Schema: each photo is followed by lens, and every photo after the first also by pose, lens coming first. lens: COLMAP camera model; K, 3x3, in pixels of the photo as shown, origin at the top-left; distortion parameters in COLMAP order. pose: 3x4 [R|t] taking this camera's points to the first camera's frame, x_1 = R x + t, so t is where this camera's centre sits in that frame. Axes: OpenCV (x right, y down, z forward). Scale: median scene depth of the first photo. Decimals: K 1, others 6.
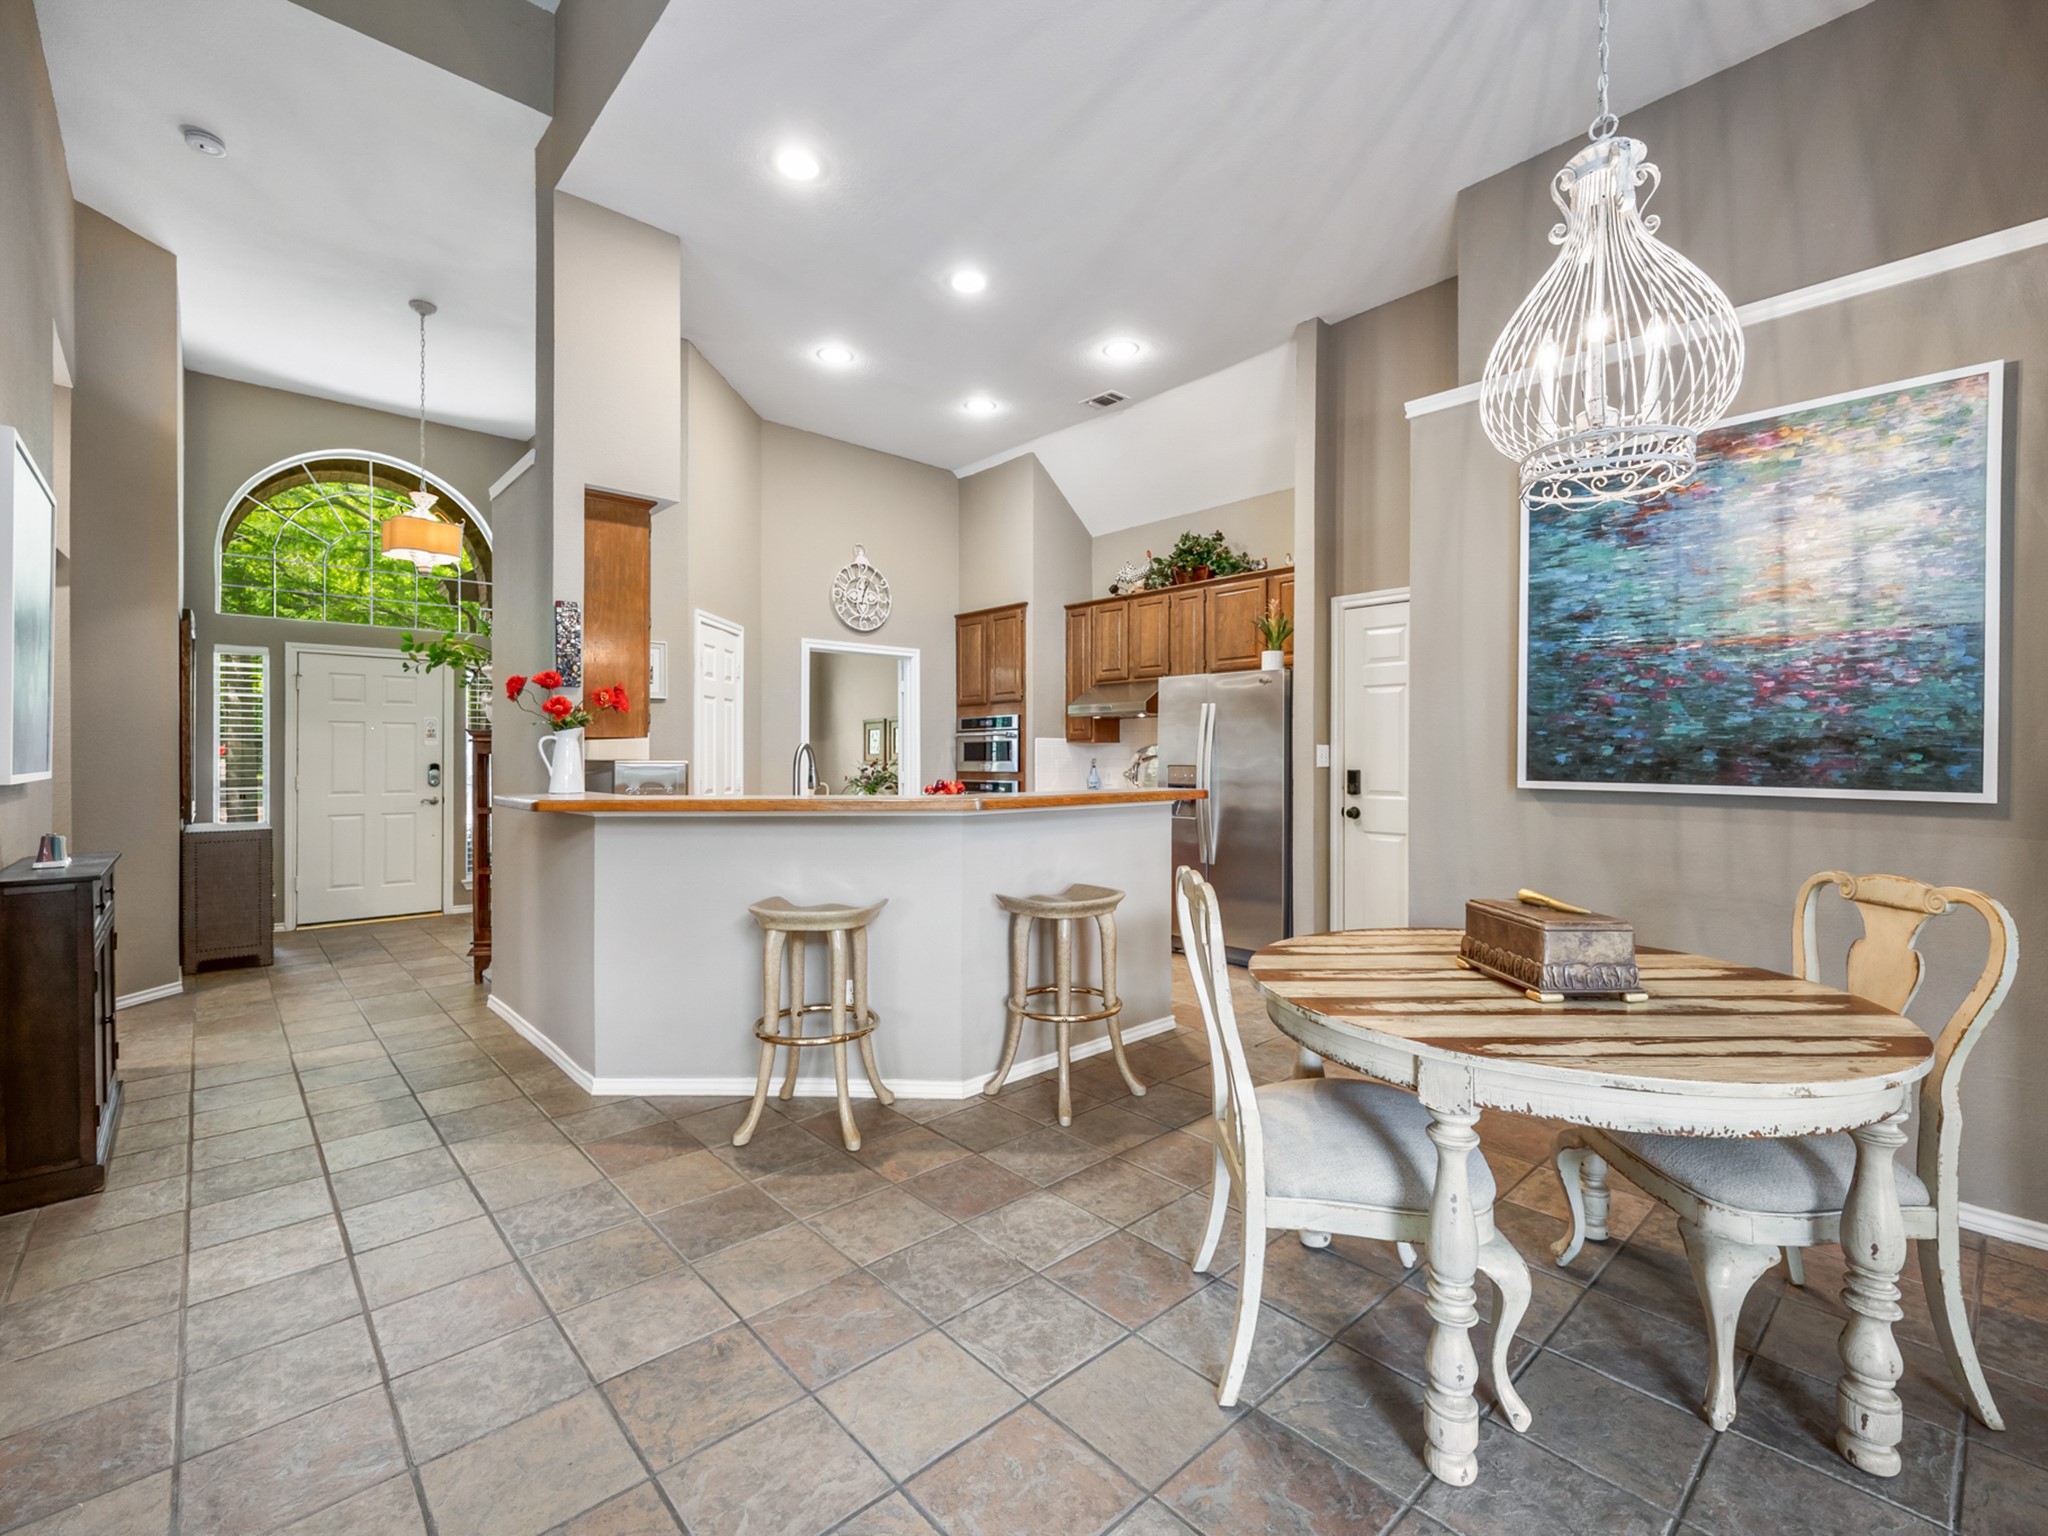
lens RADIAL K [[908.8, 0, 1023.3], [0, 908.8, 755.6], [0, 0, 1]] dist [0.008659, 0.000079]
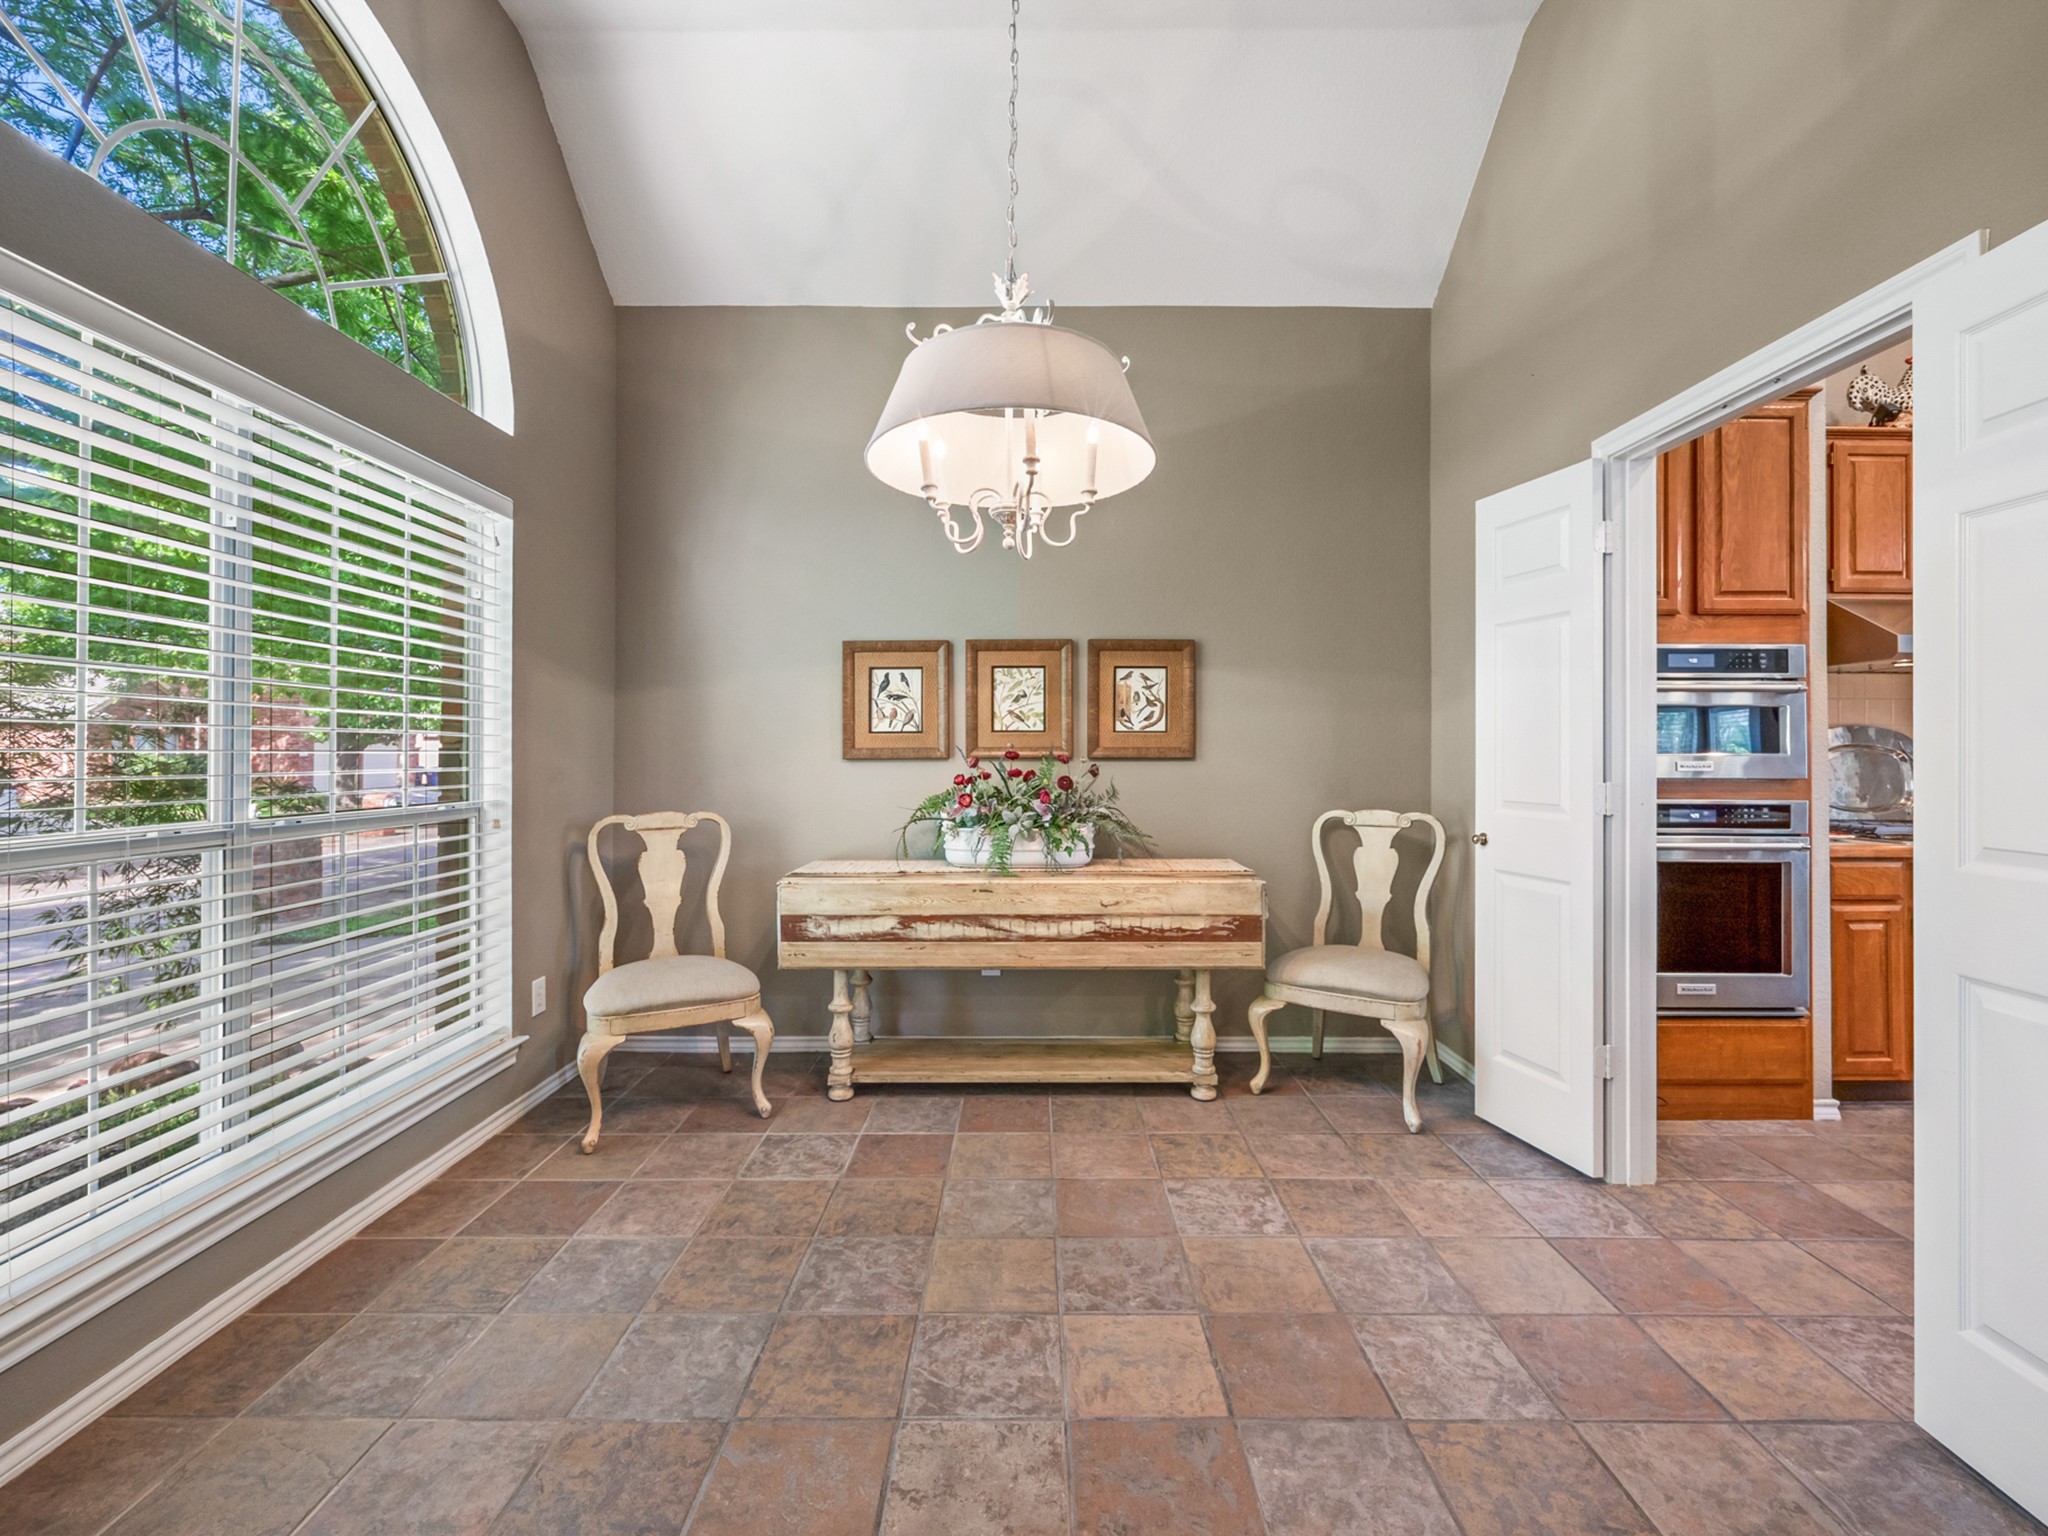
lens RADIAL K [[888.8, 0, 1023.9], [0, 888.8, 745.0], [0, 0, 1]] dist [-0.002578, 0.000513]
pose [[0.672249, 0.008977, 0.740270, -0.683548], [-0.003607, 0.999954, -0.008850, 0.009042], [-0.740316, 0.003279, 0.672251, 1.241809]]
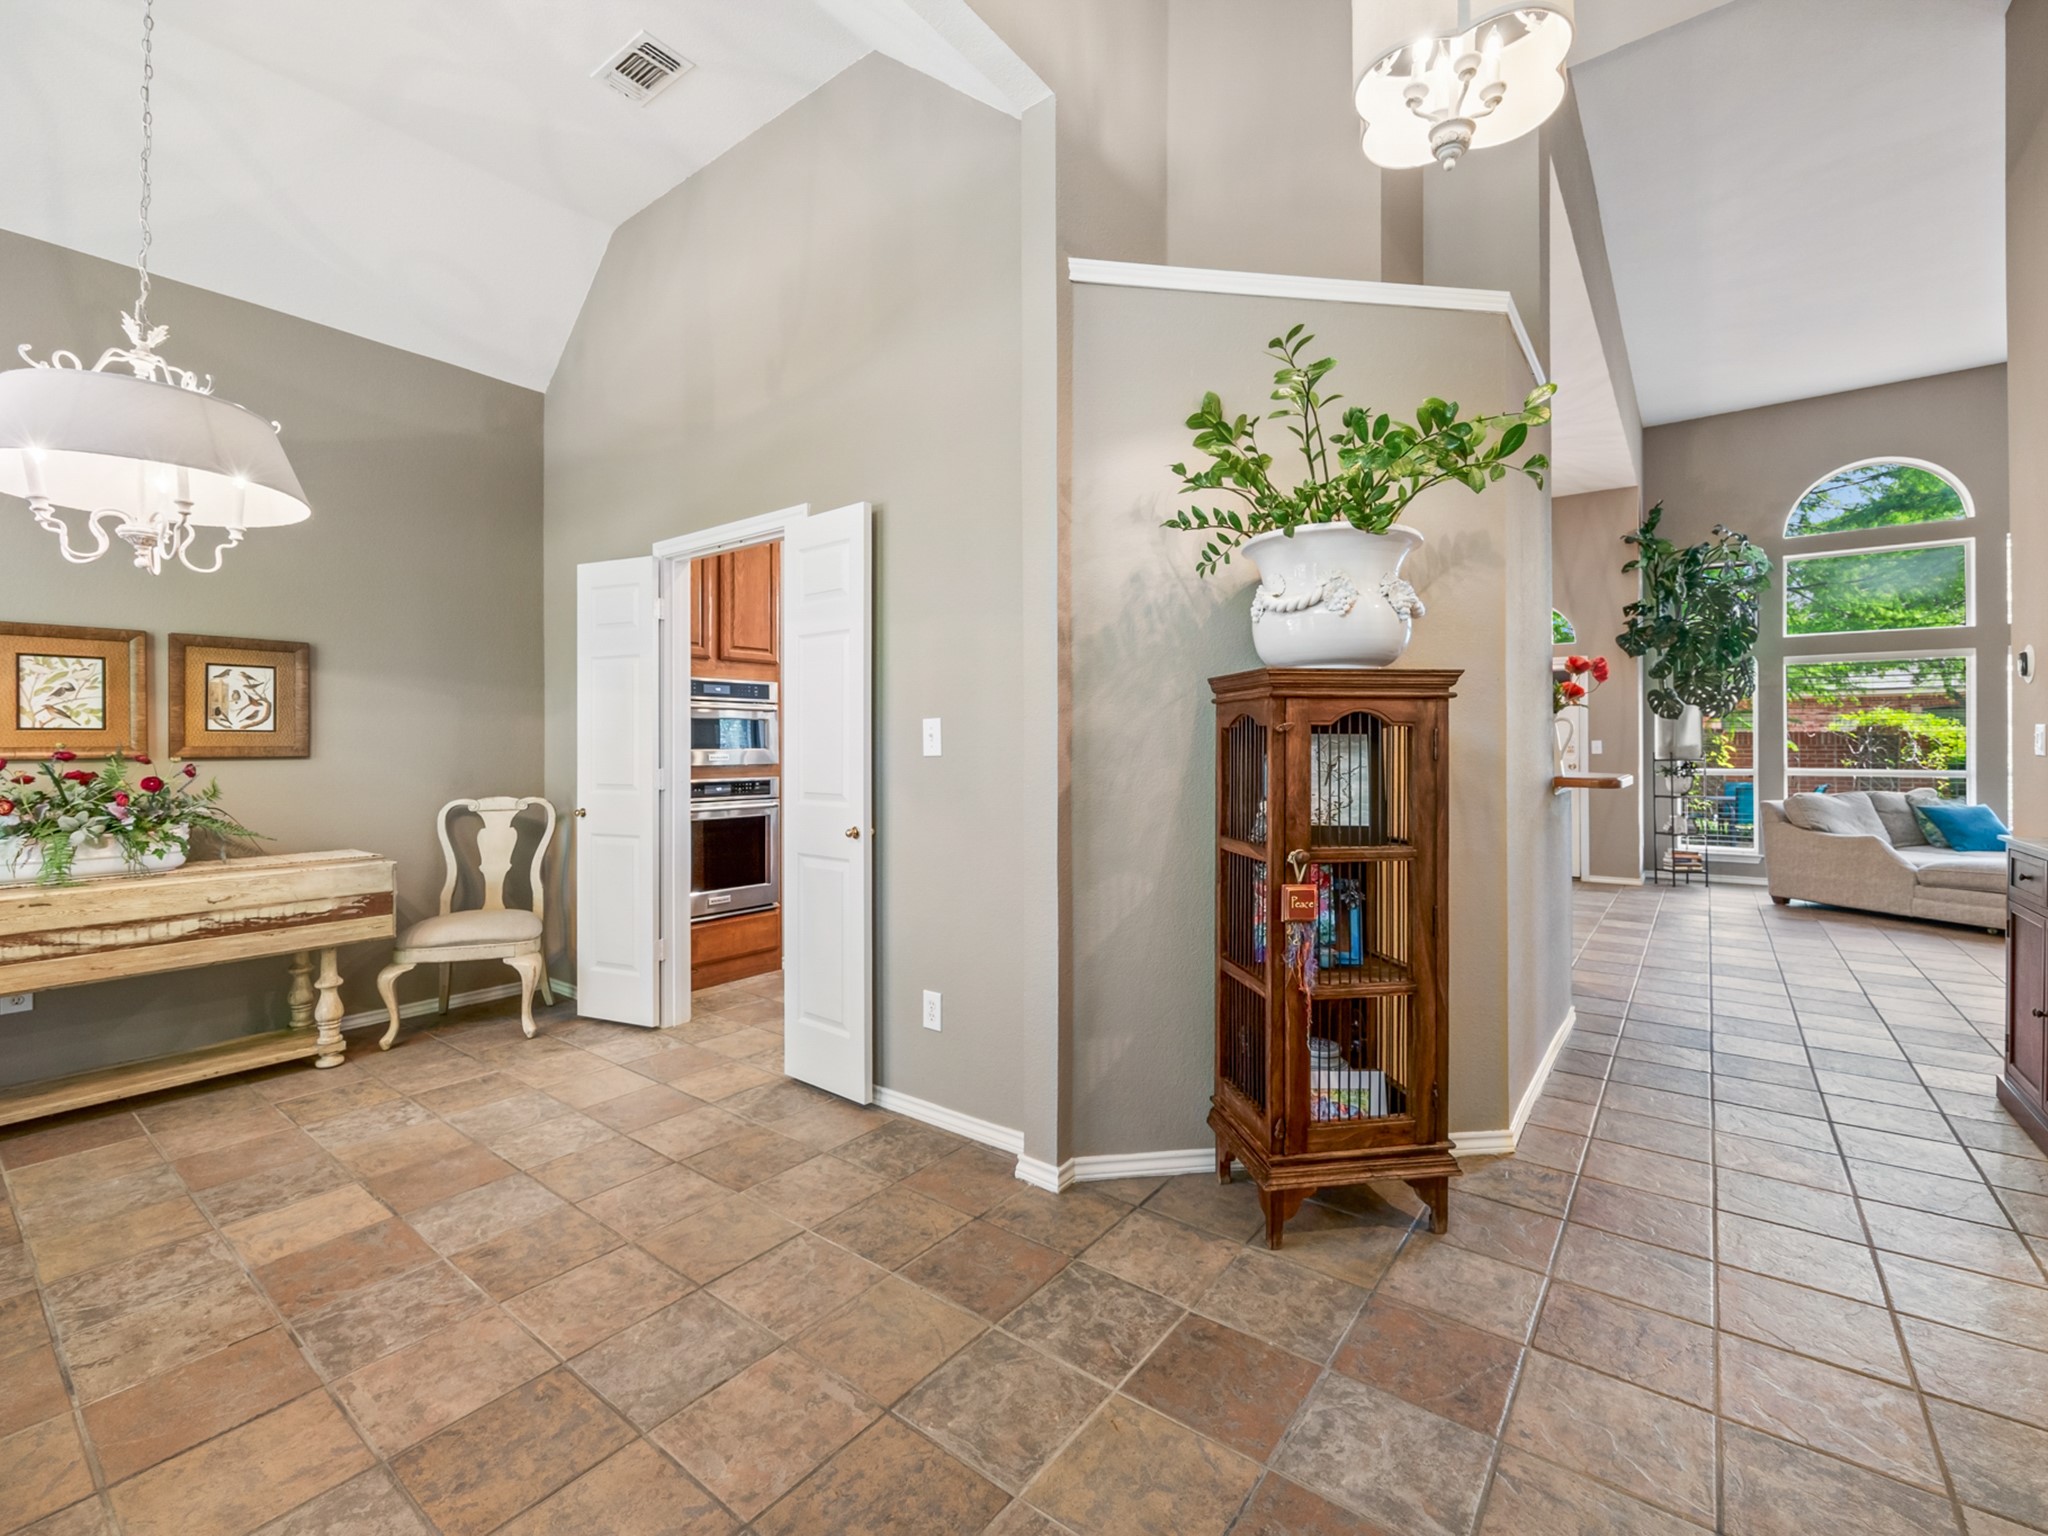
lens RADIAL K [[888.8, 0, 1023.9], [0, 888.8, 745.0], [0, 0, 1]] dist [-0.002578, 0.000513]
pose [[-0.181543, 0.004426, 0.983373, -0.904865], [0.004152, 0.999984, -0.003735, 0.008255], [-0.983374, 0.003405, -0.181558, 1.166076]]
